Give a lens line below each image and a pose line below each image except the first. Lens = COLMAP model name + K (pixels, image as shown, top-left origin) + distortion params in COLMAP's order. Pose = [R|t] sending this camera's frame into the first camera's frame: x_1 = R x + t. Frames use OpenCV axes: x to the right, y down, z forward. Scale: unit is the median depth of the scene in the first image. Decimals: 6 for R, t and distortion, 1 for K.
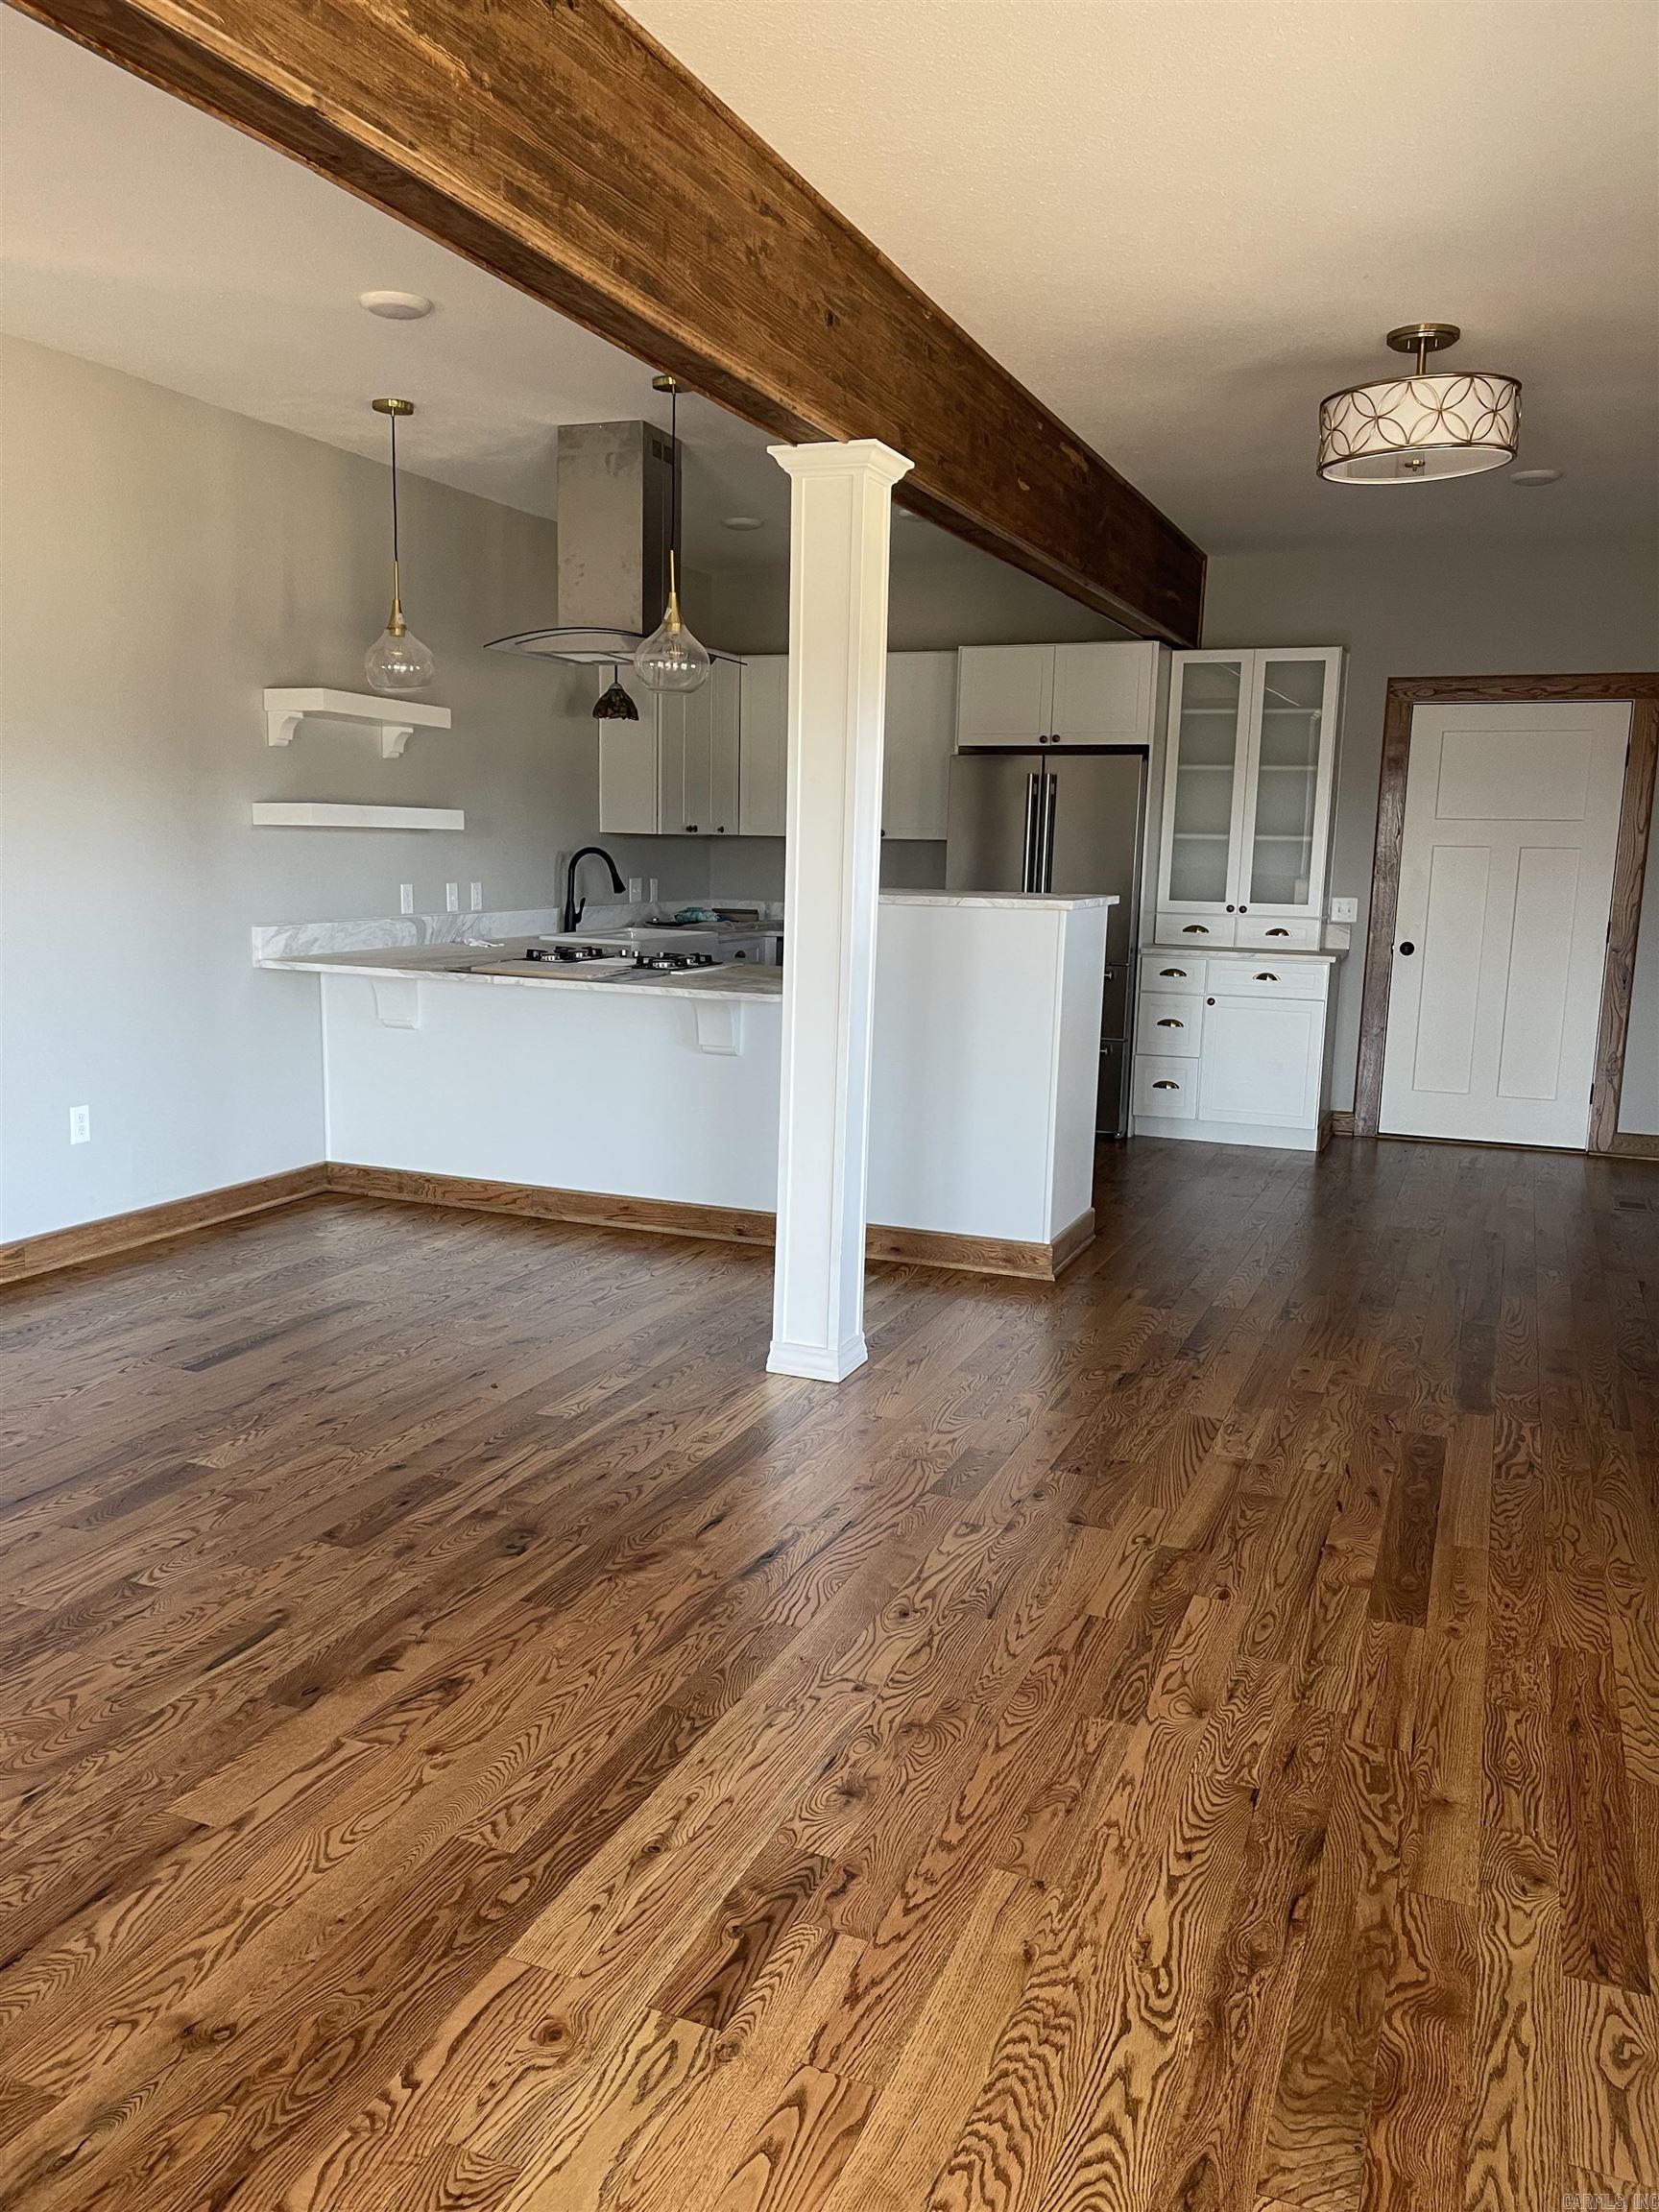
lens RADIAL K [[1667.5, 0, 833.4], [0, 1667.5, 1103.1], [0, 0, 1]] dist [0.014547, -0.029231]
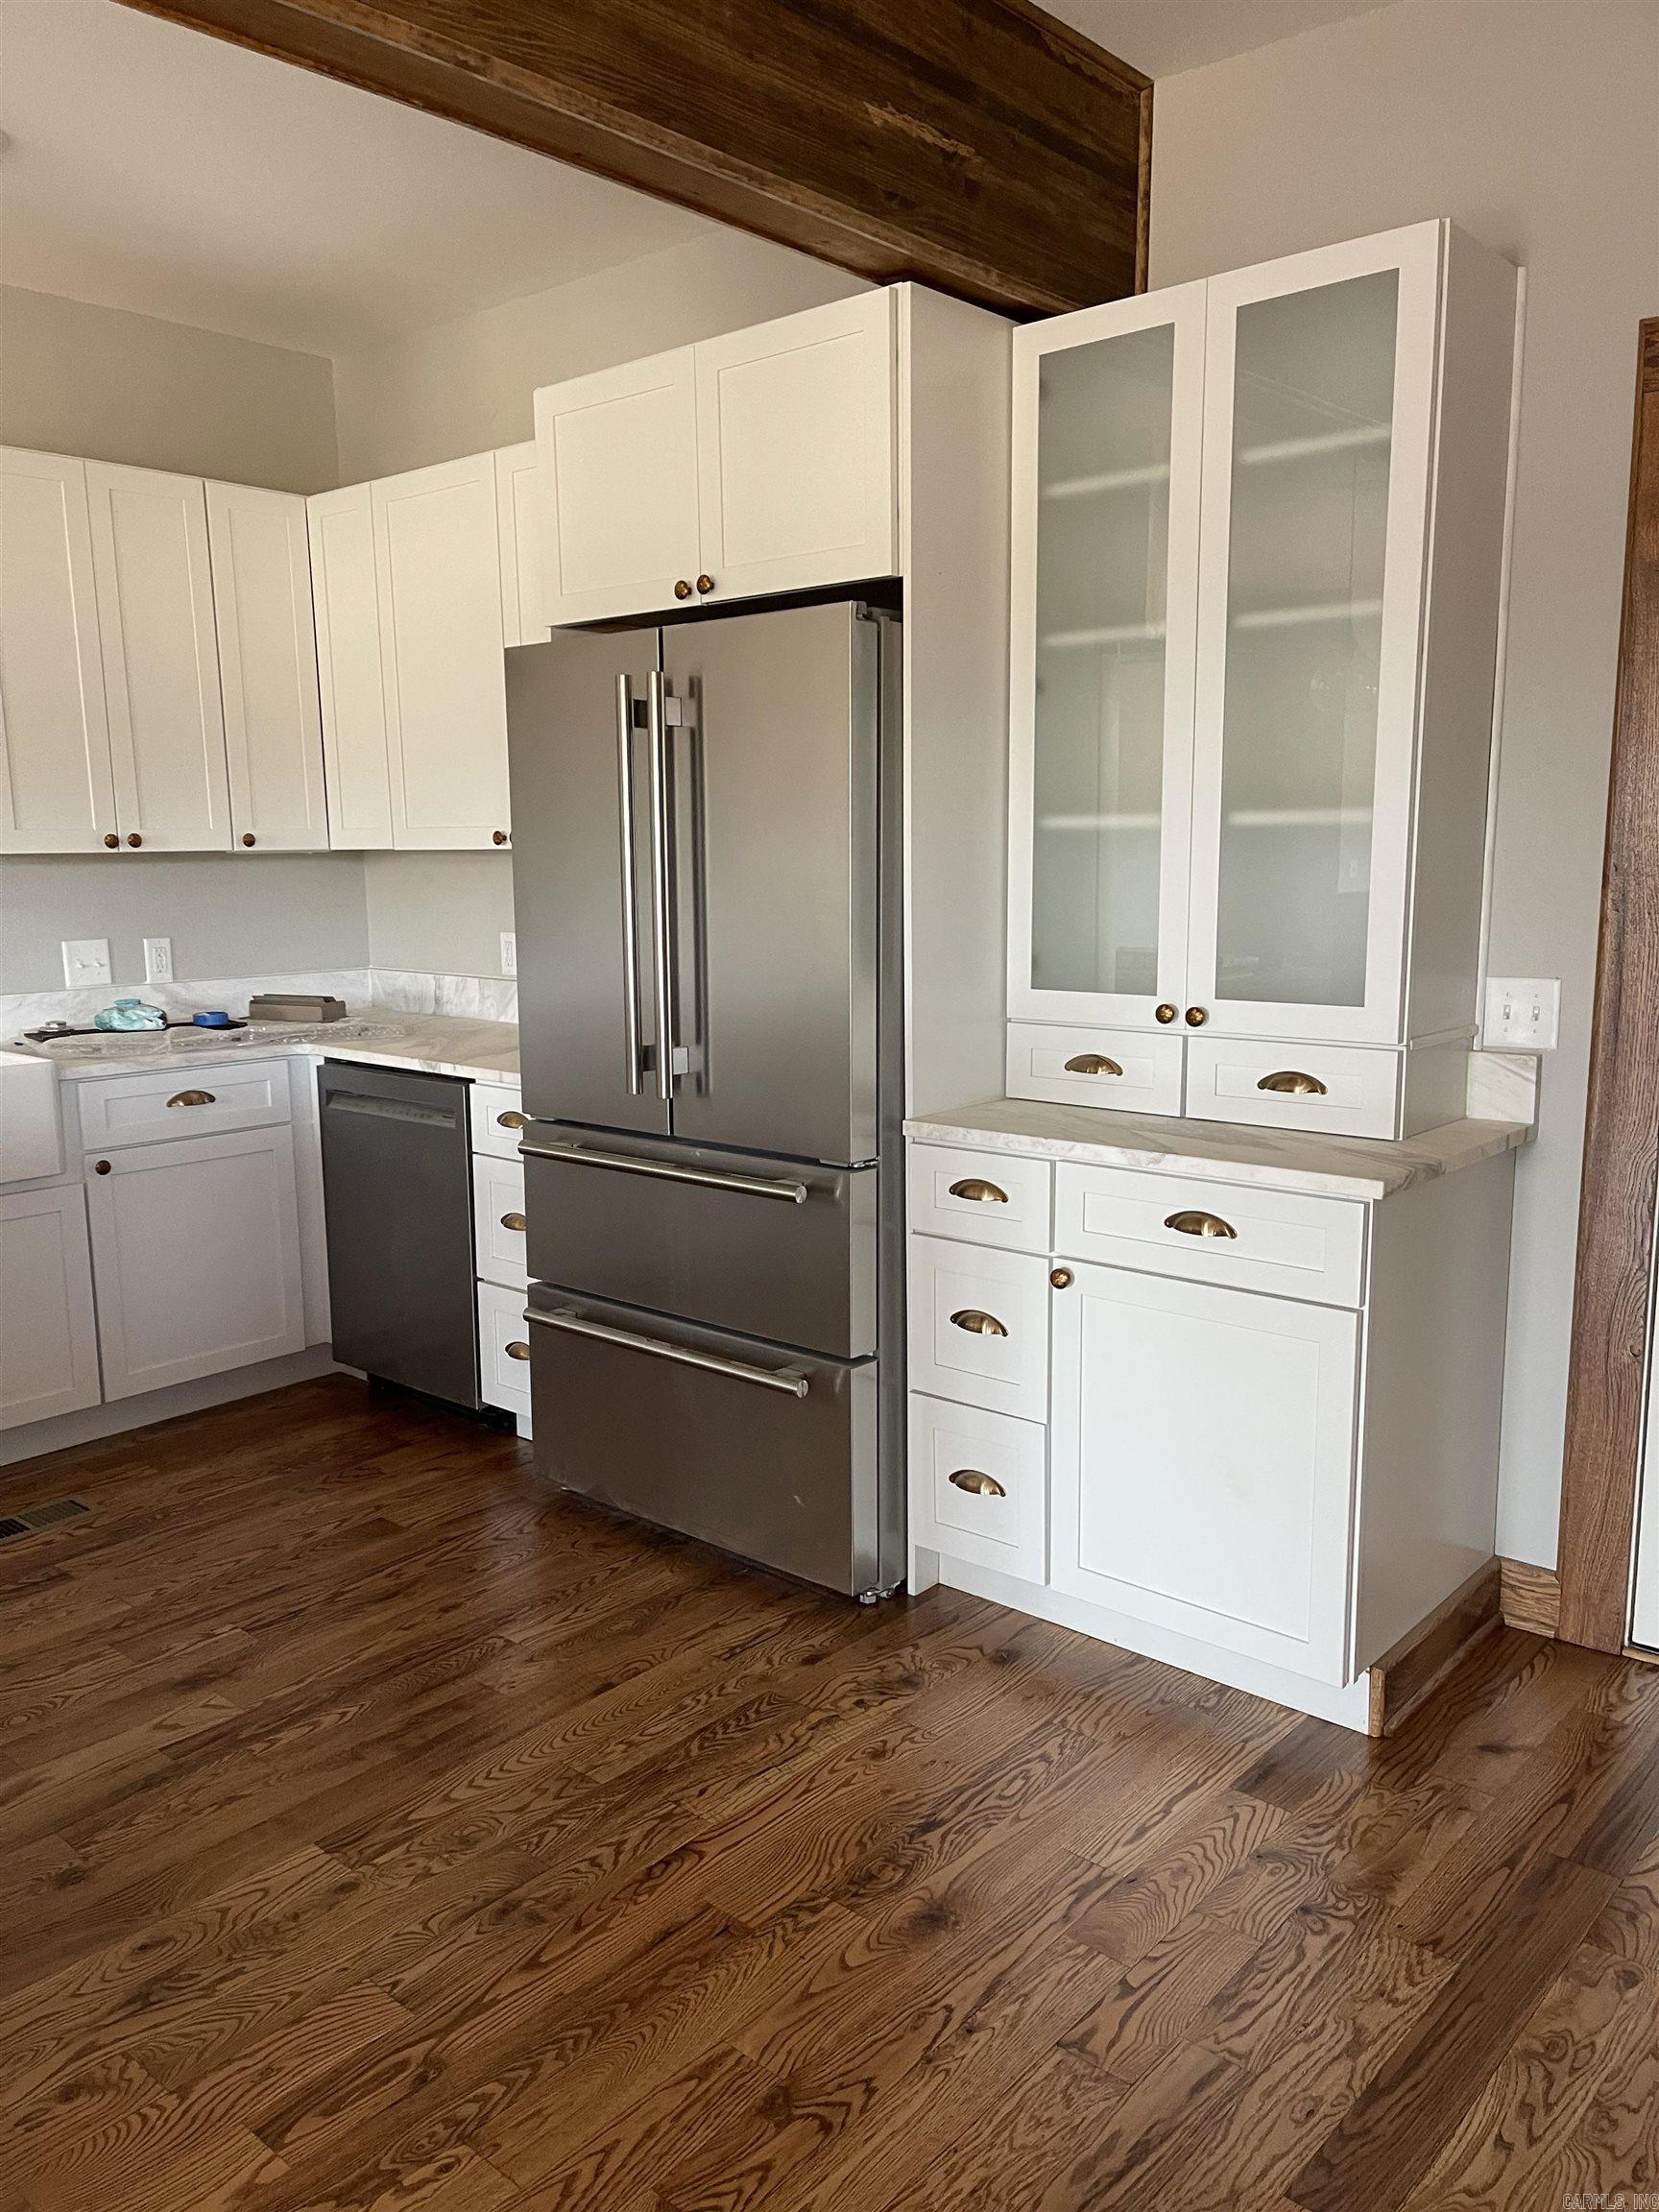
lens RADIAL K [[1667.5, 0, 821.0], [0, 1667.5, 1112.8], [0, 0, 1]] dist [0.014547, -0.029231]
pose [[0.940527, 0.022739, -0.338958, 0.293446], [-0.022256, 0.999738, 0.005312, -0.095713], [0.338990, 0.002547, 0.940786, 0.633982]]
